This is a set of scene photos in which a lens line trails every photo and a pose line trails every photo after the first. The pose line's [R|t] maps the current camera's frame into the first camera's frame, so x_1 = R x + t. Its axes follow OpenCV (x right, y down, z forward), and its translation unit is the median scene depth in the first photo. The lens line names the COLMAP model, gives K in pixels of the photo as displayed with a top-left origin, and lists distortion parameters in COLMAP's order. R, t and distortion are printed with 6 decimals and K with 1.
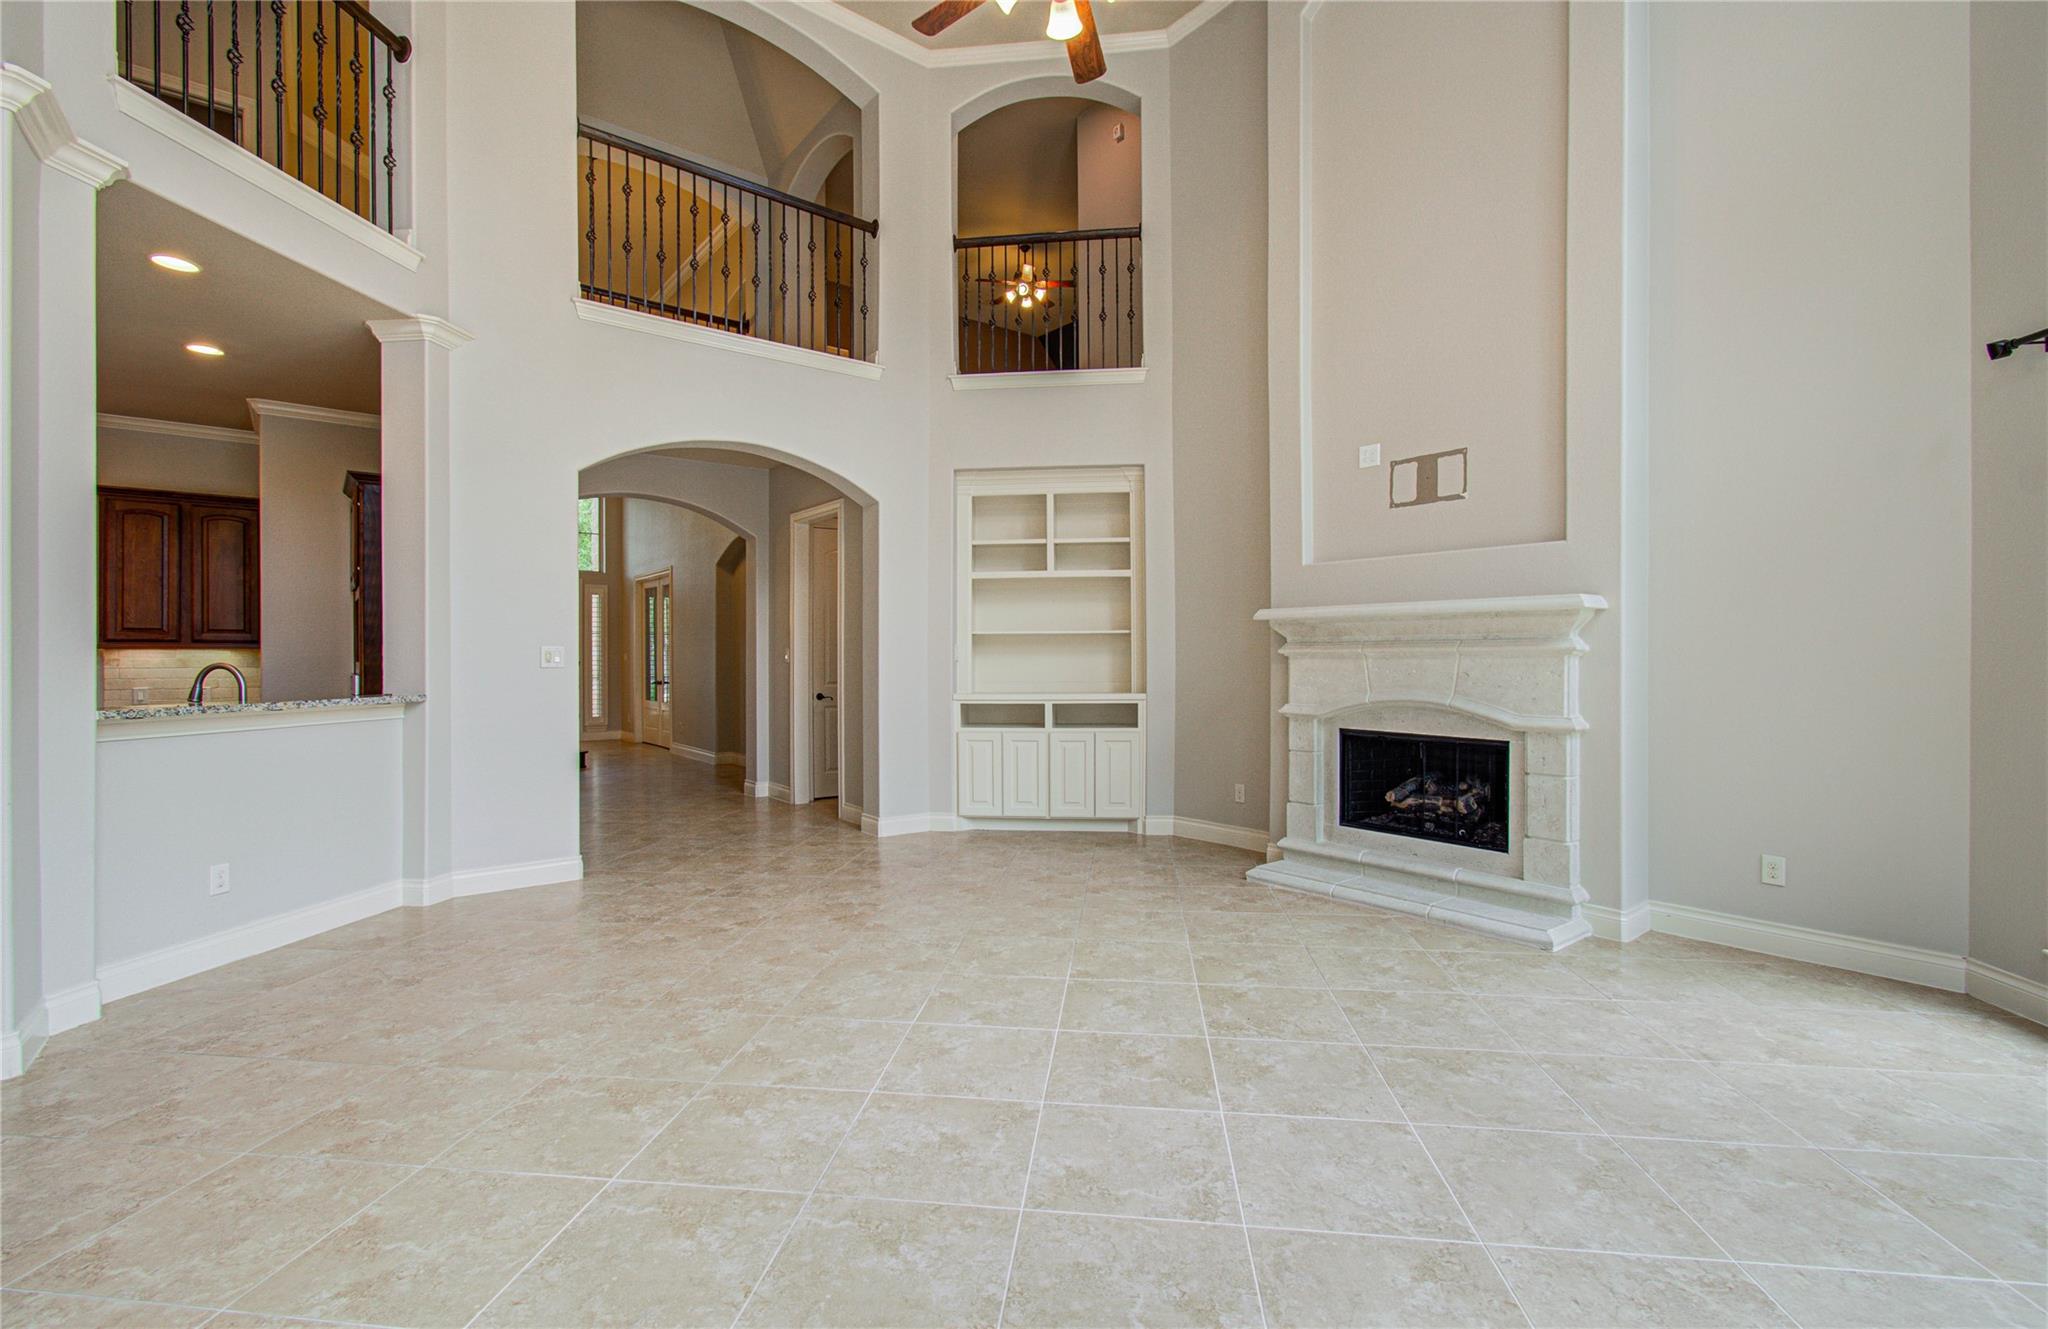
lens RADIAL K [[892.2, 0, 1030.8], [0, 892.2, 657.1], [0, 0, 1]] dist [-0.015317, 0.009940]
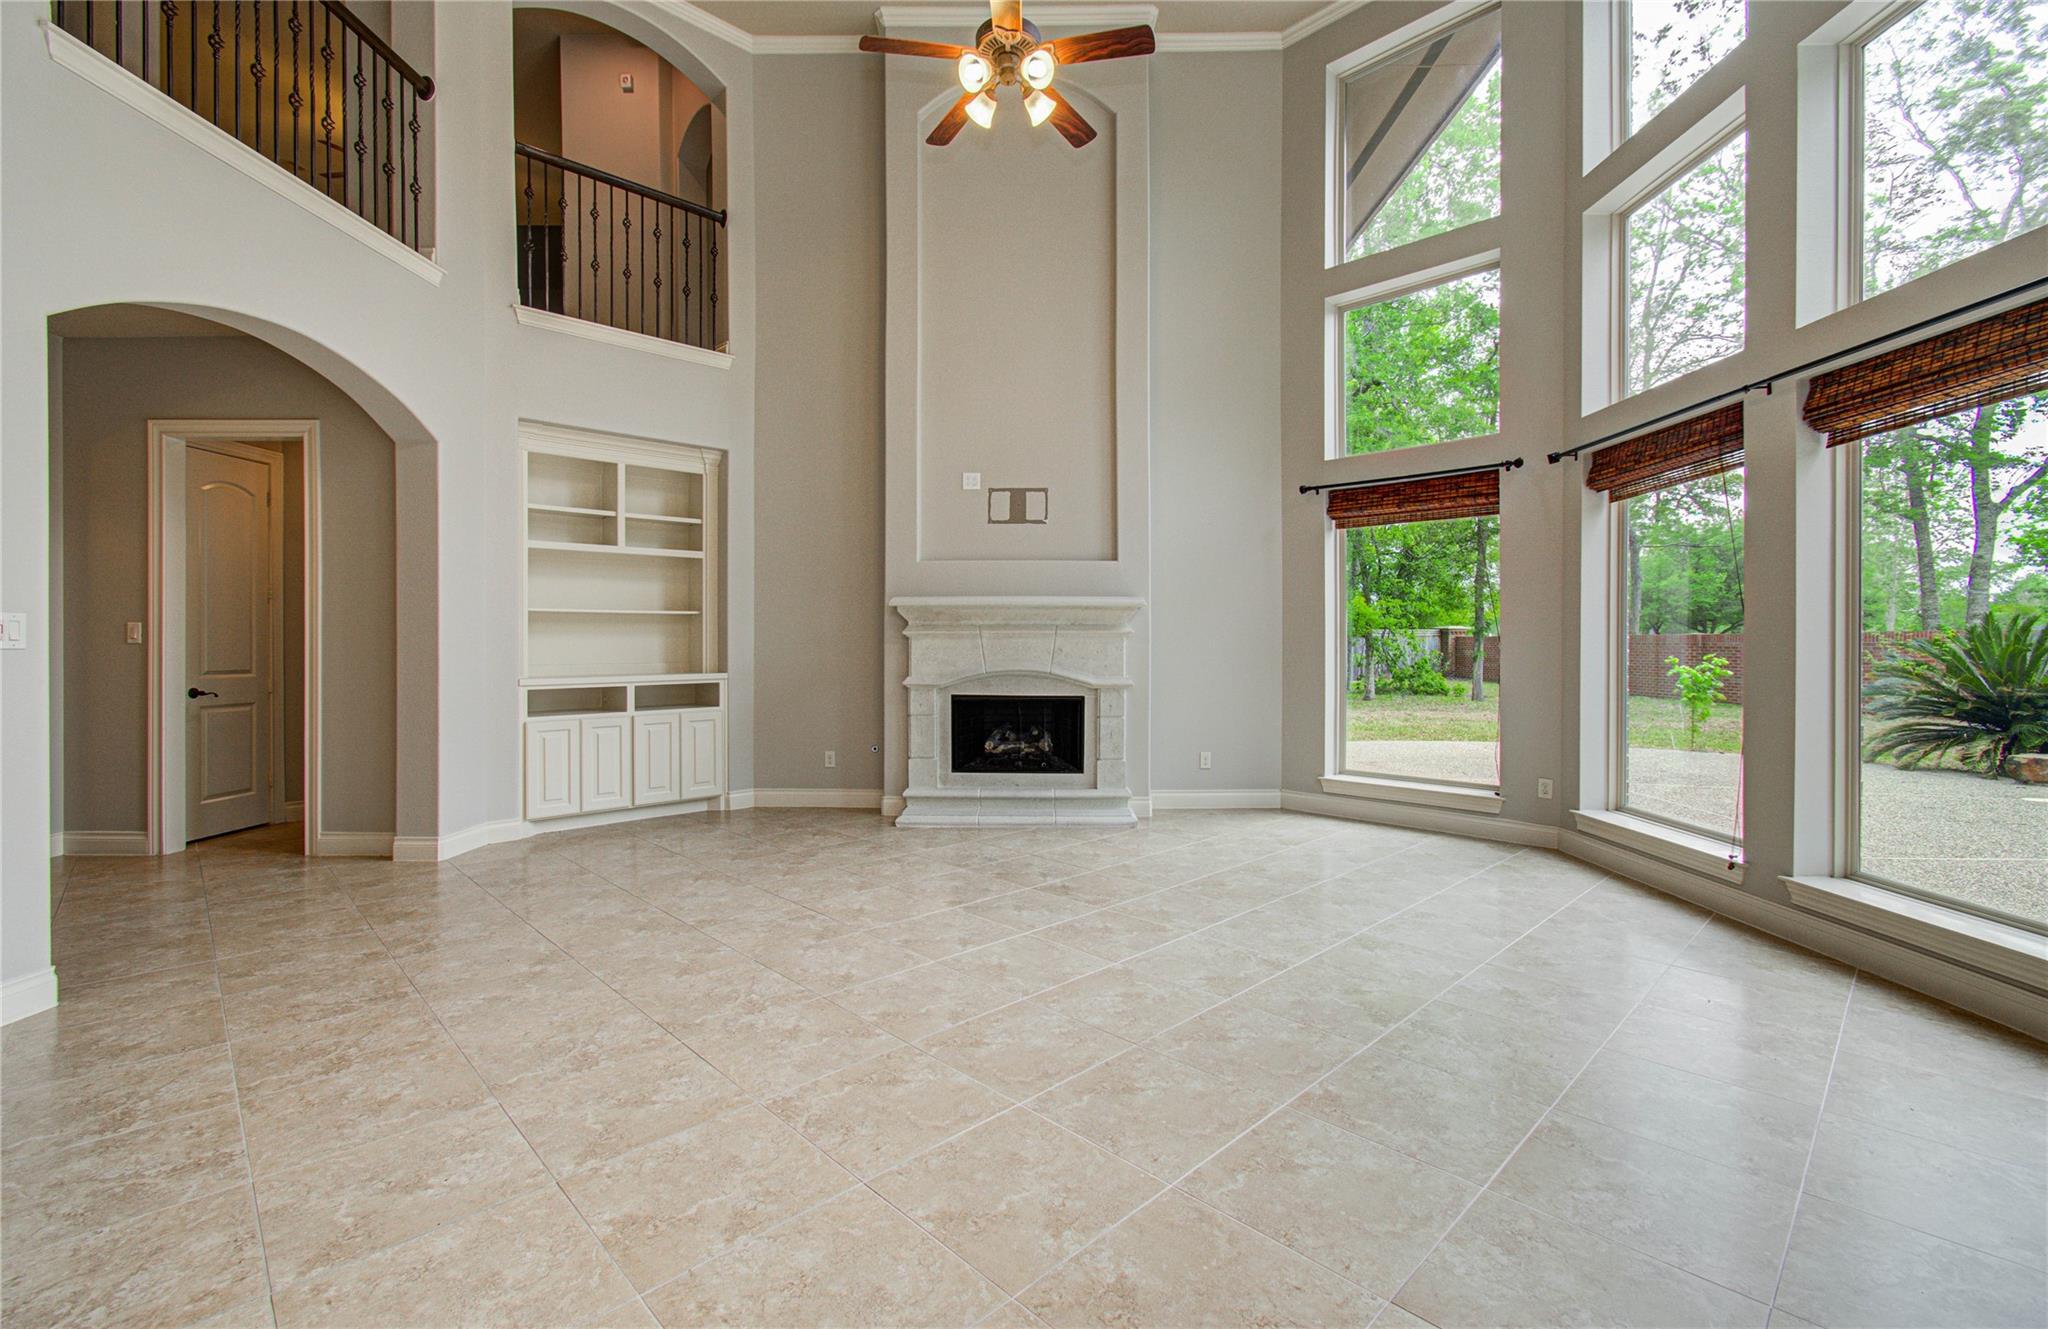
lens RADIAL K [[892.2, 0, 1026.3], [0, 892.2, 637.3], [0, 0, 1]] dist [-0.015317, 0.009940]
pose [[0.632145, 0.005134, 0.774833, -0.584783], [-0.004416, 0.999986, -0.003024, 0.003025], [-0.774837, -0.001510, 0.632159, 0.126704]]
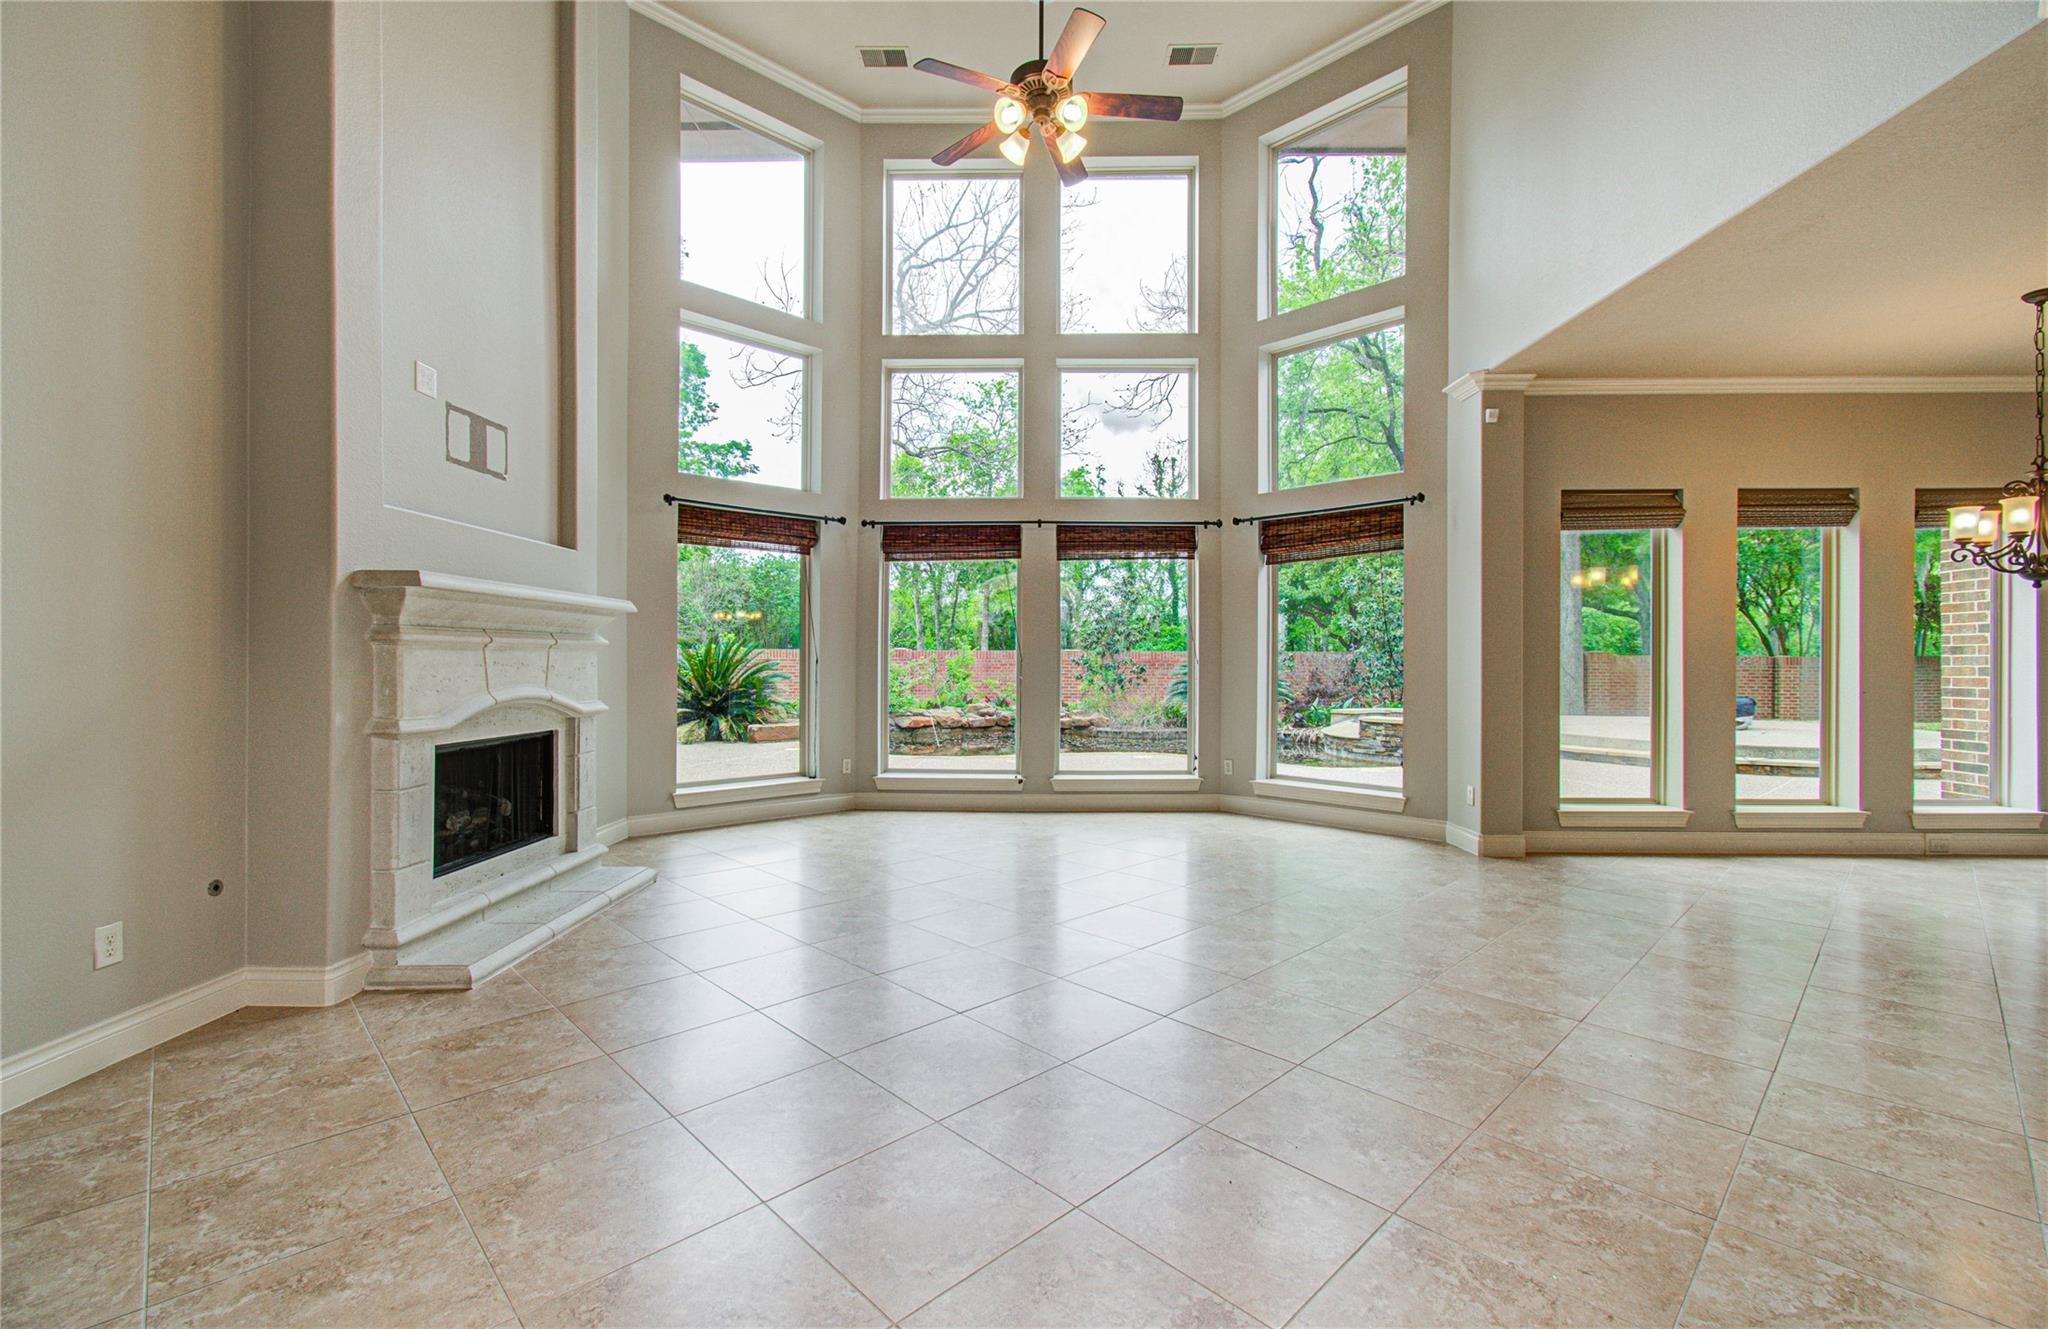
lens RADIAL K [[892.2, 0, 1011.1], [0, 892.2, 647.0], [0, 0, 1]] dist [-0.015317, 0.009940]
pose [[-0.768719, 0.007928, 0.639538, -0.491305], [-0.003702, 0.999851, -0.016845, 0.010227], [-0.639576, -0.015317, -0.768575, 1.298652]]
